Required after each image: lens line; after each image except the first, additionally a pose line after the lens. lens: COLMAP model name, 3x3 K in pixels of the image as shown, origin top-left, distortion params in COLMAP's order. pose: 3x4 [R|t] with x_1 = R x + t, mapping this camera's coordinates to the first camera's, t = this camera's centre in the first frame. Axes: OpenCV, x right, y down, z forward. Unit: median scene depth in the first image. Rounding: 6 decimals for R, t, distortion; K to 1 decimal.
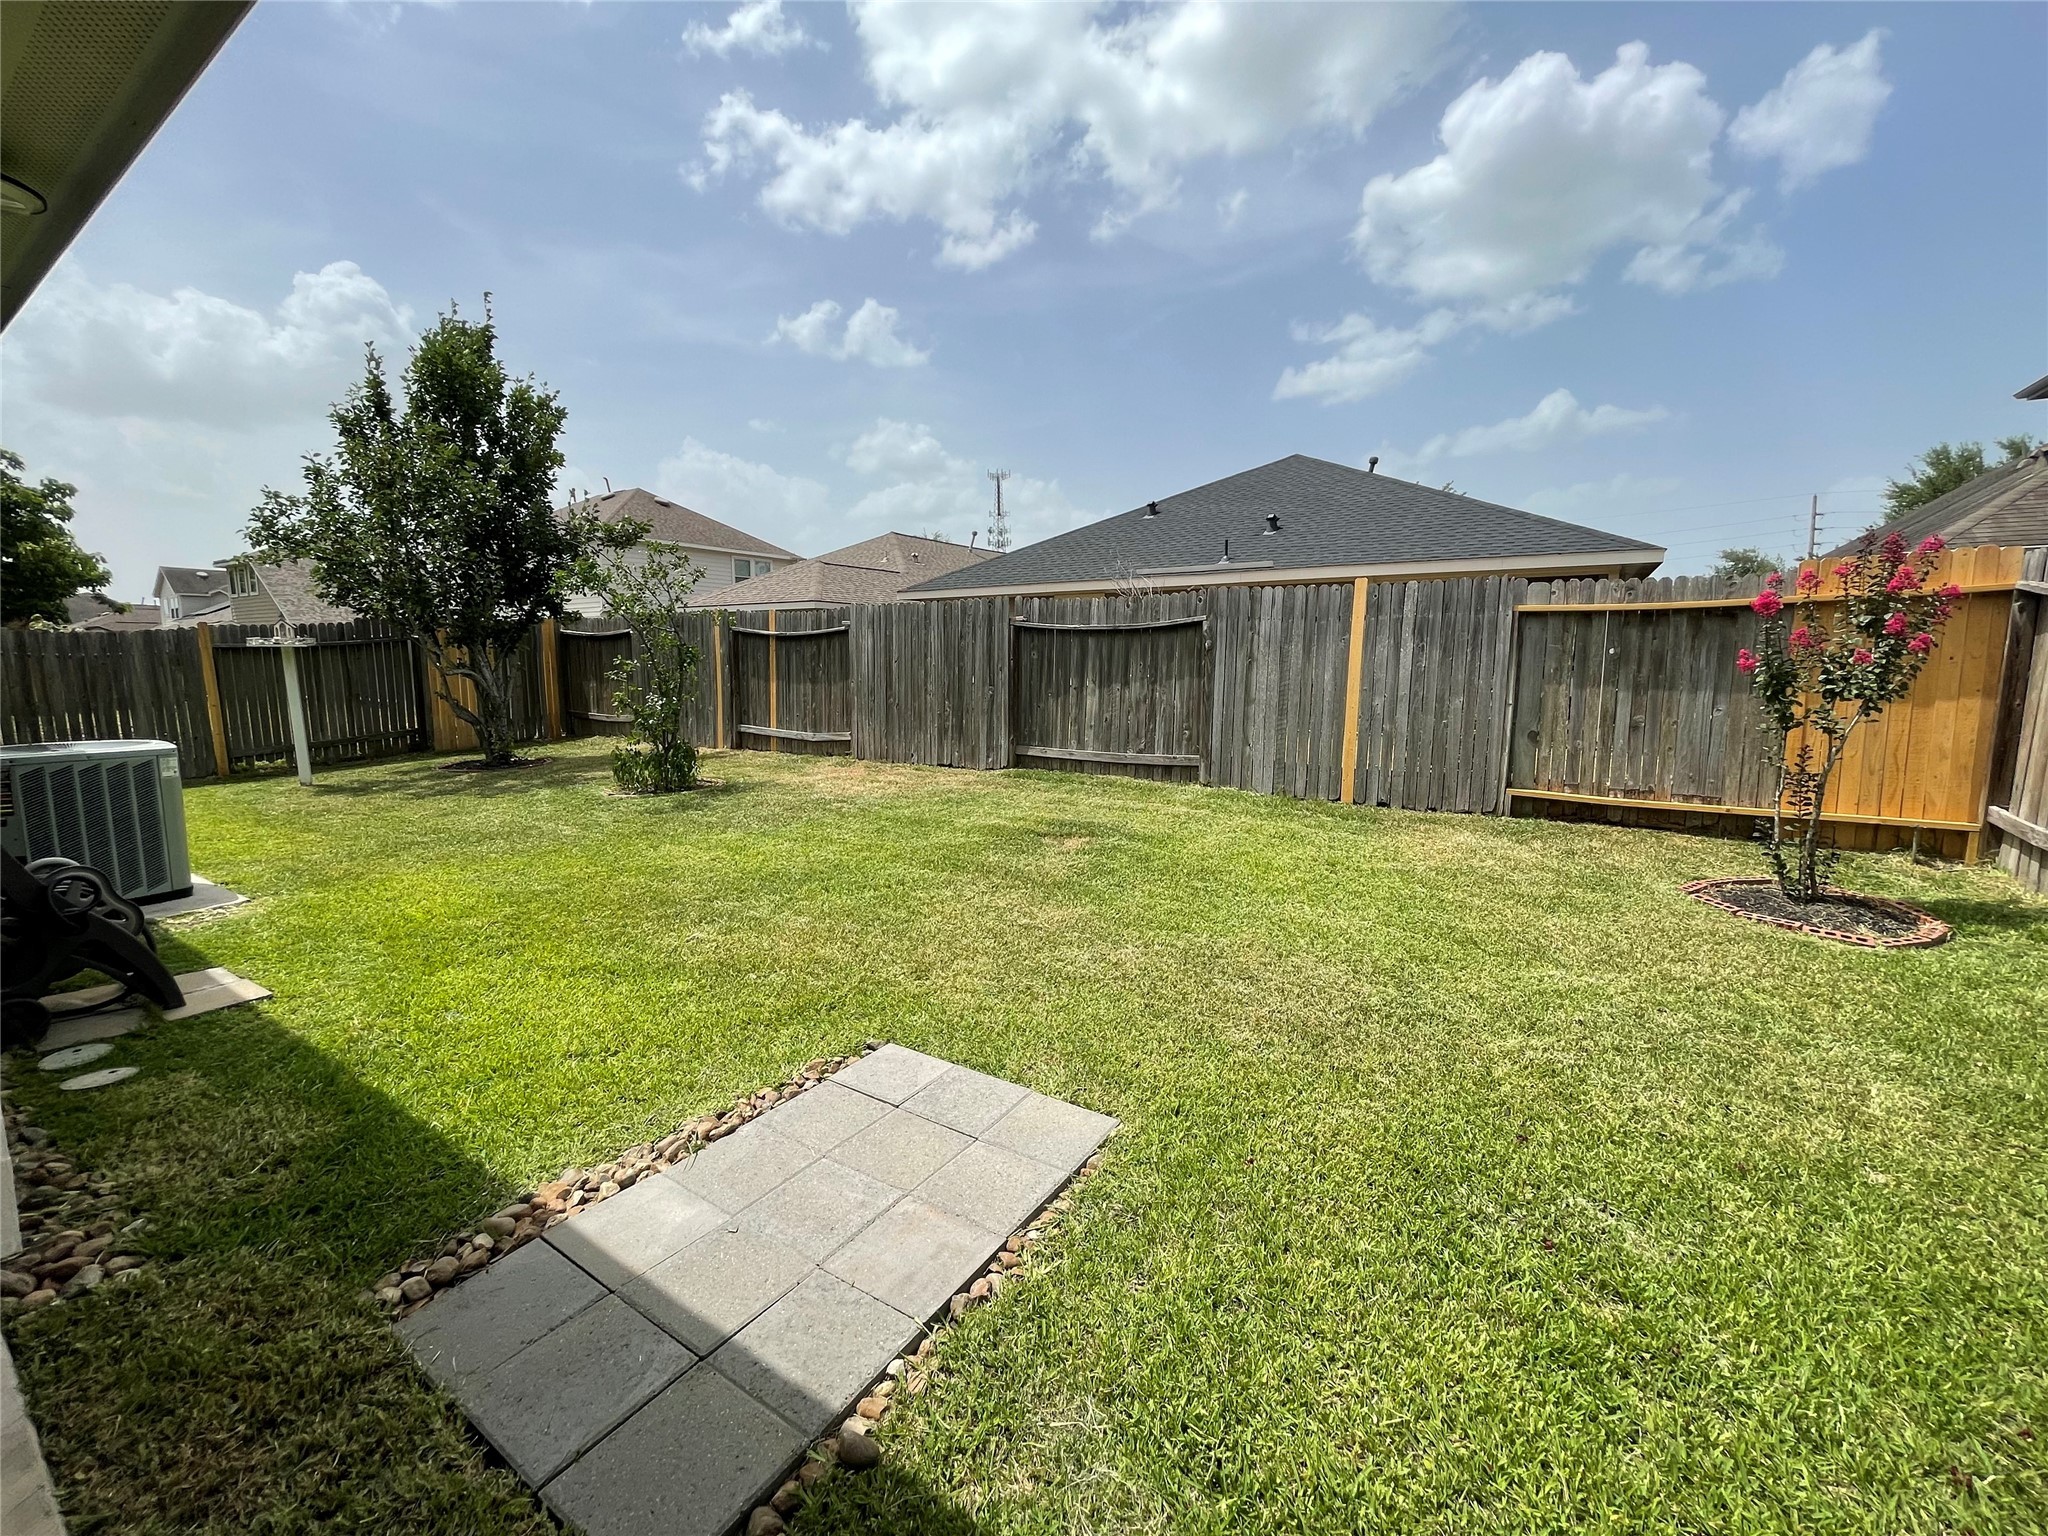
lens RADIAL K [[827.7, 0, 1024.9], [0, 827.7, 762.7], [0, 0, 1]] dist [-0.001649, -0.000499]
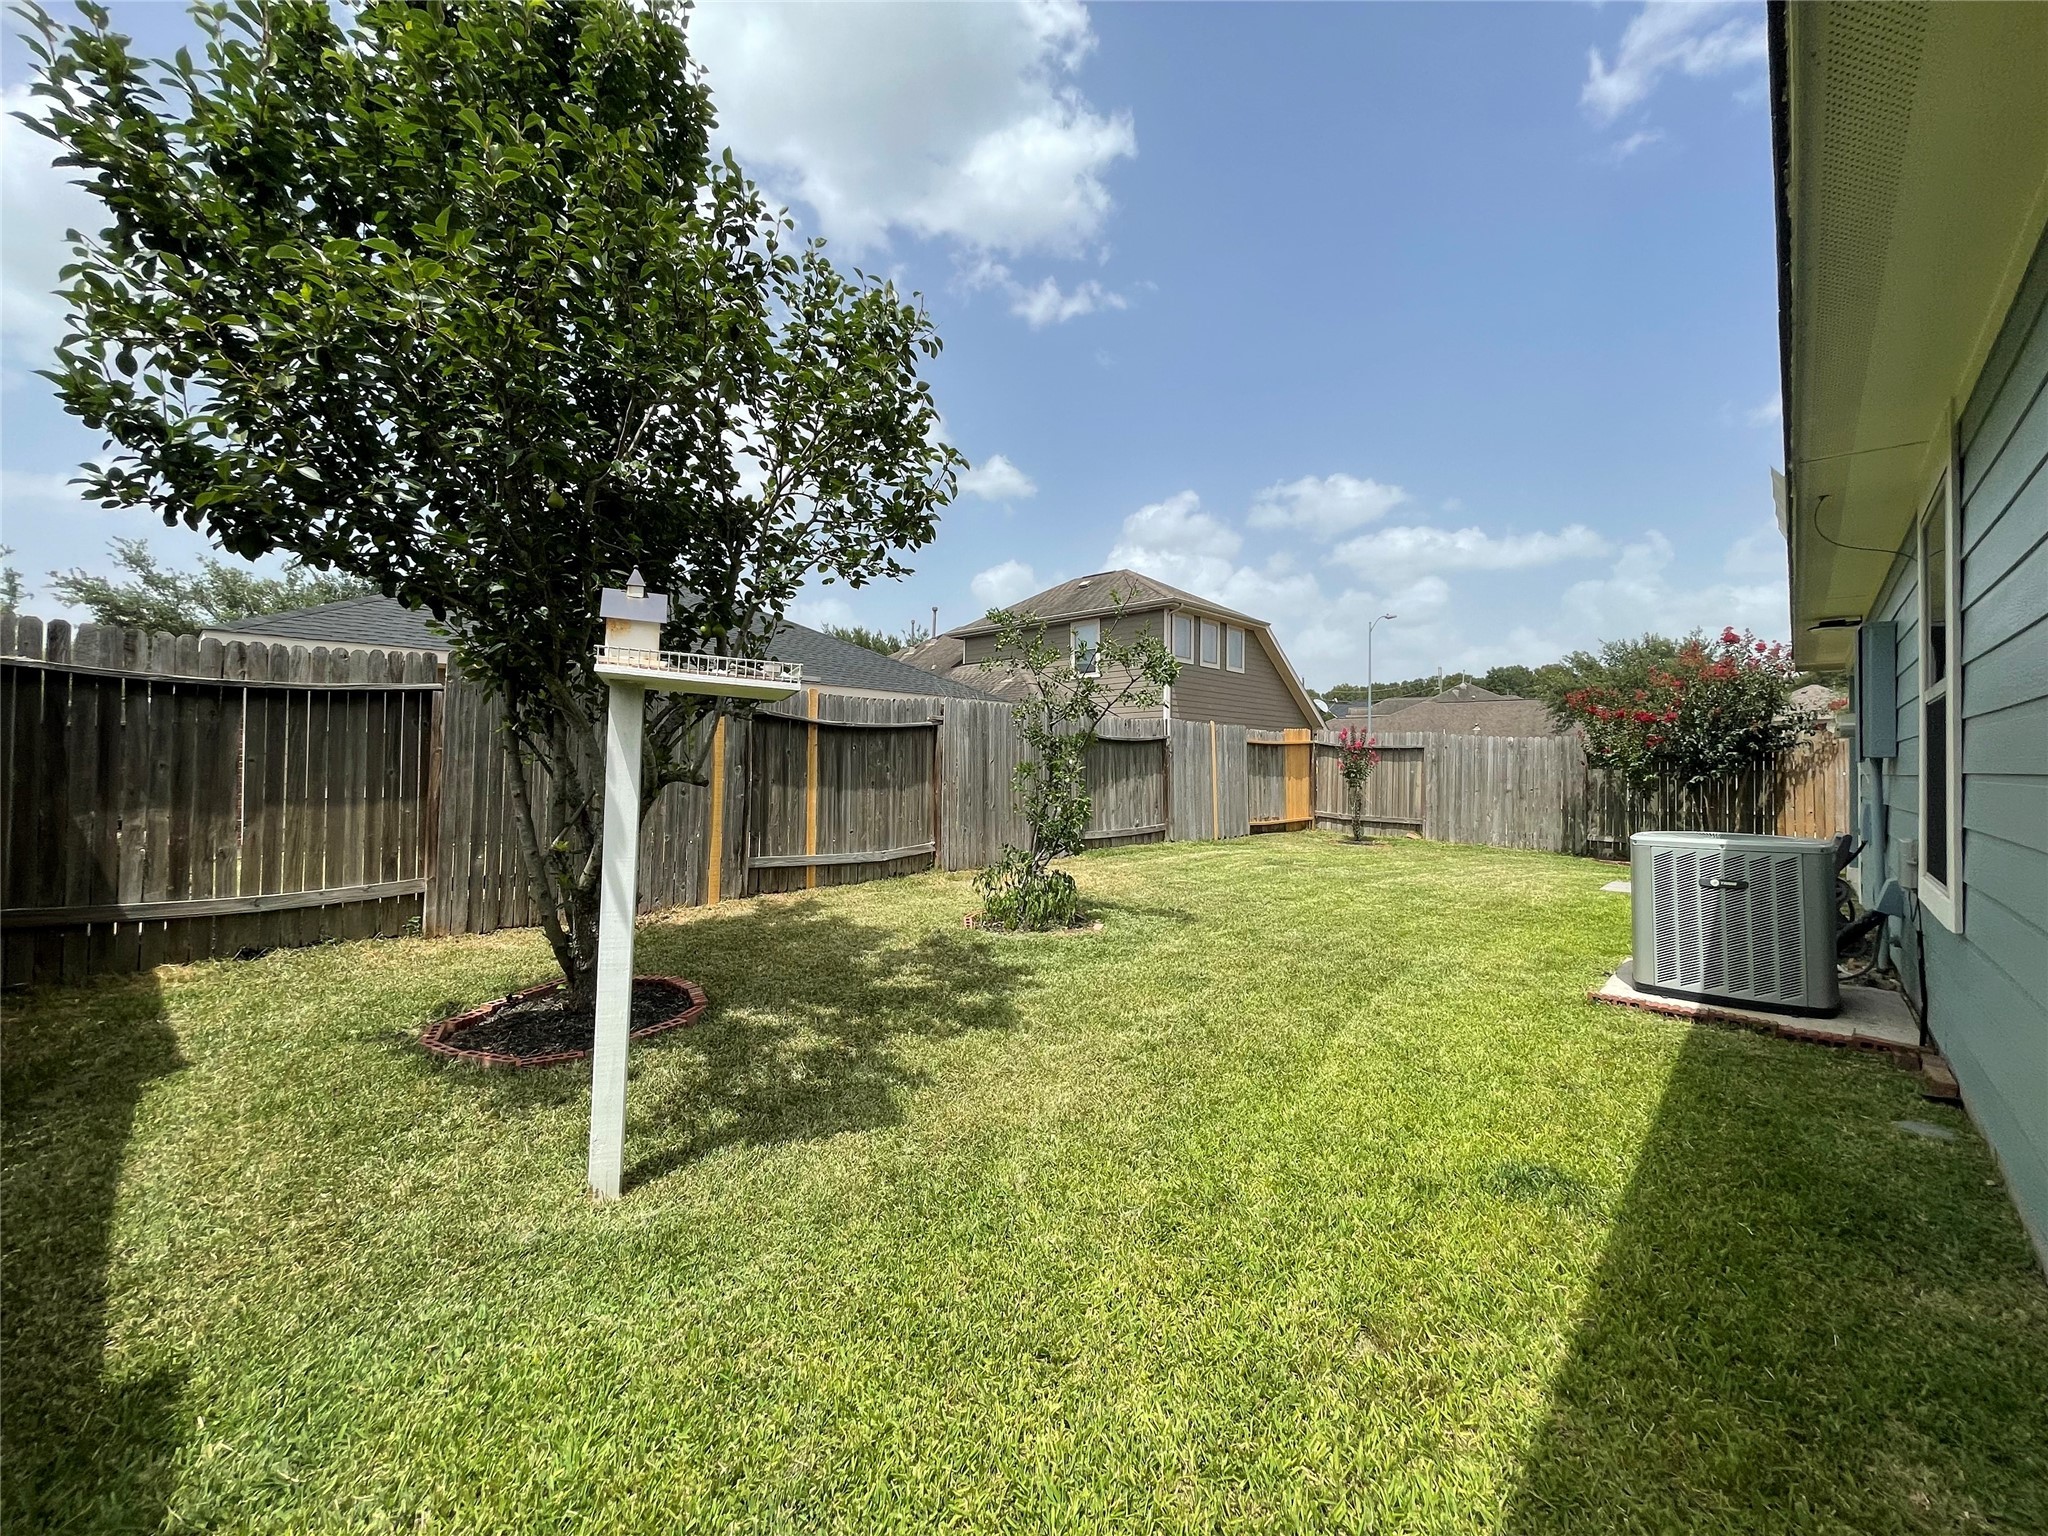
lens RADIAL K [[827.7, 0, 1024.9], [0, 827.7, 762.7], [0, 0, 1]] dist [-0.001649, -0.000499]
pose [[0.175203, 0.007125, 0.984507, -2.061066], [0.118320, 0.992574, -0.028239, -0.164154], [-0.977397, 0.121434, 0.173059, 1.469160]]
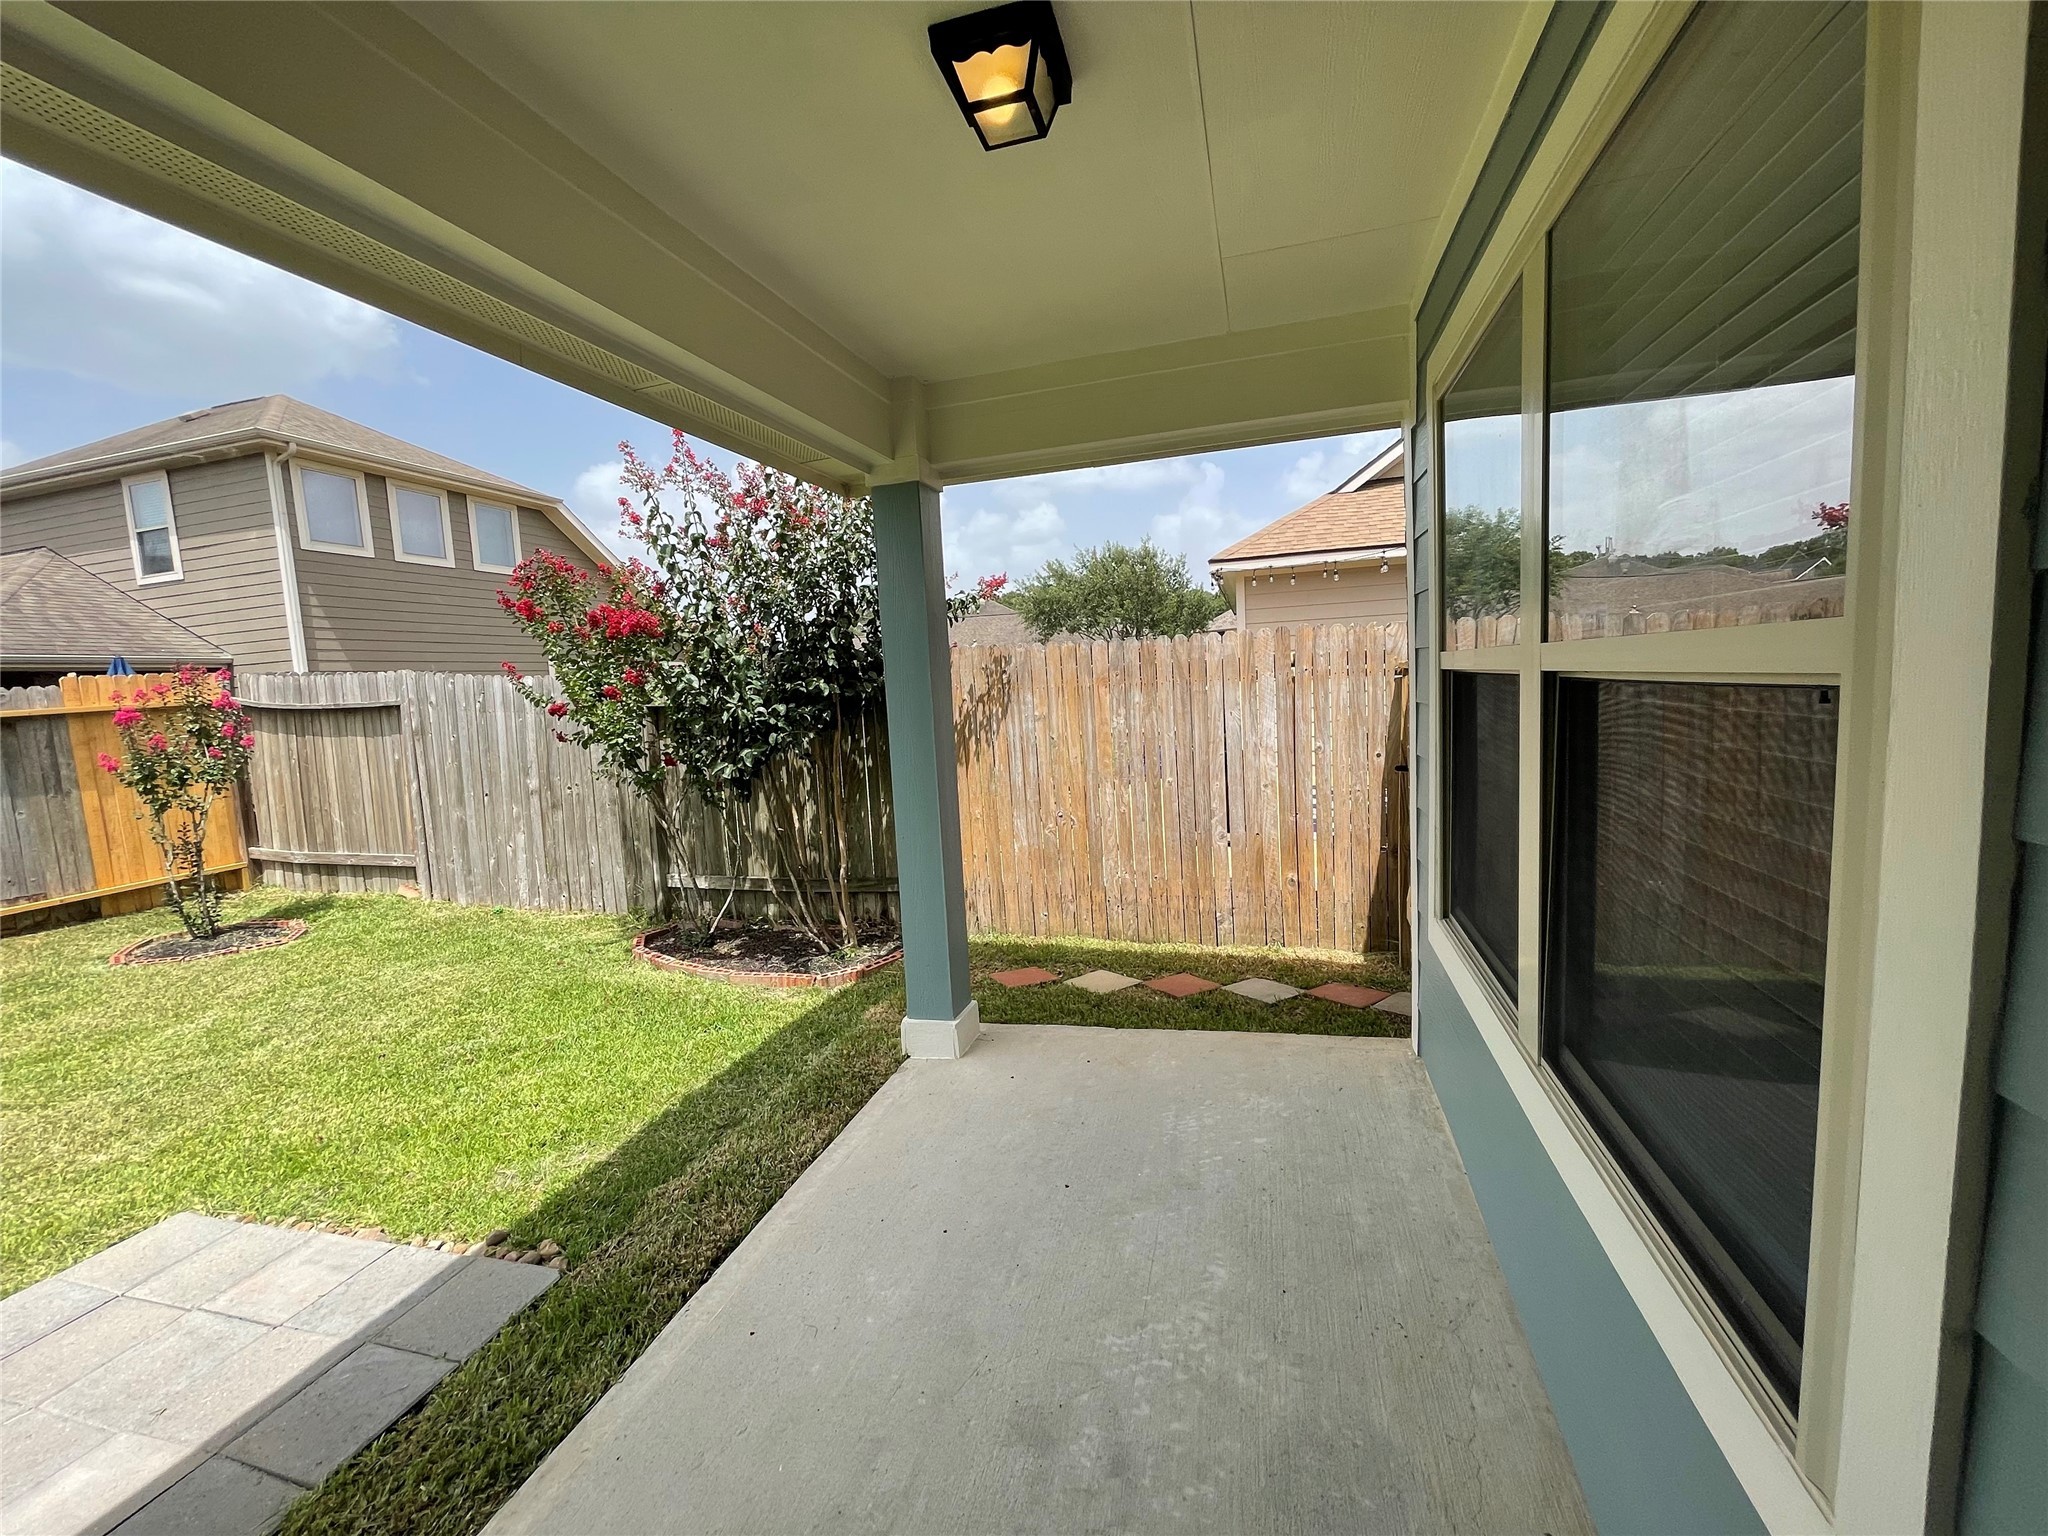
lens RADIAL K [[827.7, 0, 1024.9], [0, 827.7, 762.7], [0, 0, 1]] dist [-0.001649, -0.000499]
pose [[-0.289793, -0.078026, 0.953903, -0.599056], [0.175399, 0.975462, 0.133075, -0.046575], [-0.940880, 0.205878, -0.268997, 0.066666]]
